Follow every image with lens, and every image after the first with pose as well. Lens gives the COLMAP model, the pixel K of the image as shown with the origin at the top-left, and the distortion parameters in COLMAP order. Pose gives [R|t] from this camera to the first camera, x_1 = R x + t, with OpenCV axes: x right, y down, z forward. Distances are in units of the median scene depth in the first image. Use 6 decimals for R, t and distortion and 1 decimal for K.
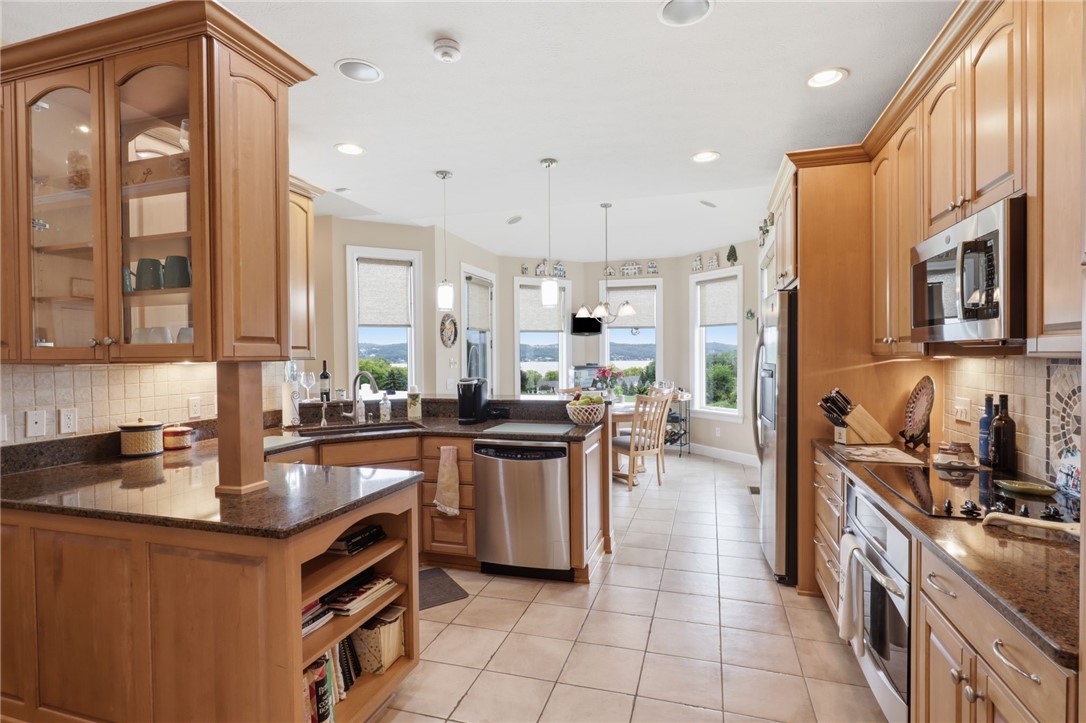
lens RADIAL K [[527.2, 0, 545.7], [0, 527.2, 361.7], [0, 0, 1]] dist [-0.001019, 0.000207]
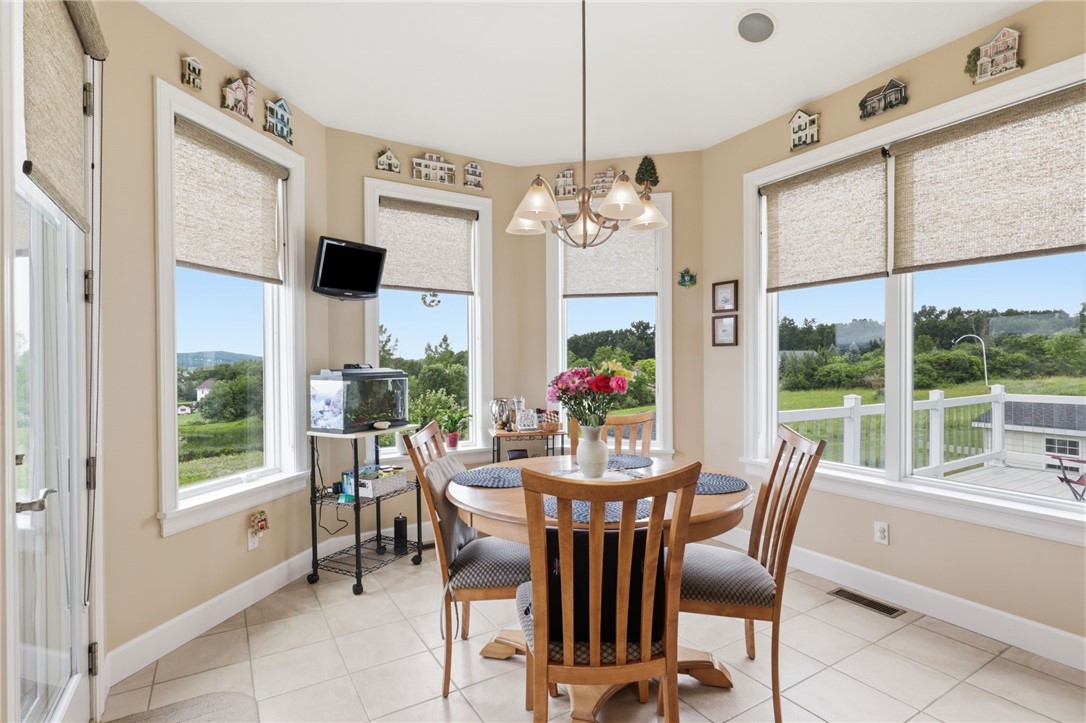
lens RADIAL K [[527.2, 0, 537.6], [0, 527.2, 366.5], [0, 0, 1]] dist [-0.001019, 0.000207]
pose [[0.668824, 0.000467, 0.743421, -0.136271], [0.006123, 0.999962, -0.006138, 0.010469], [-0.743395, 0.008657, 0.668796, 0.614419]]
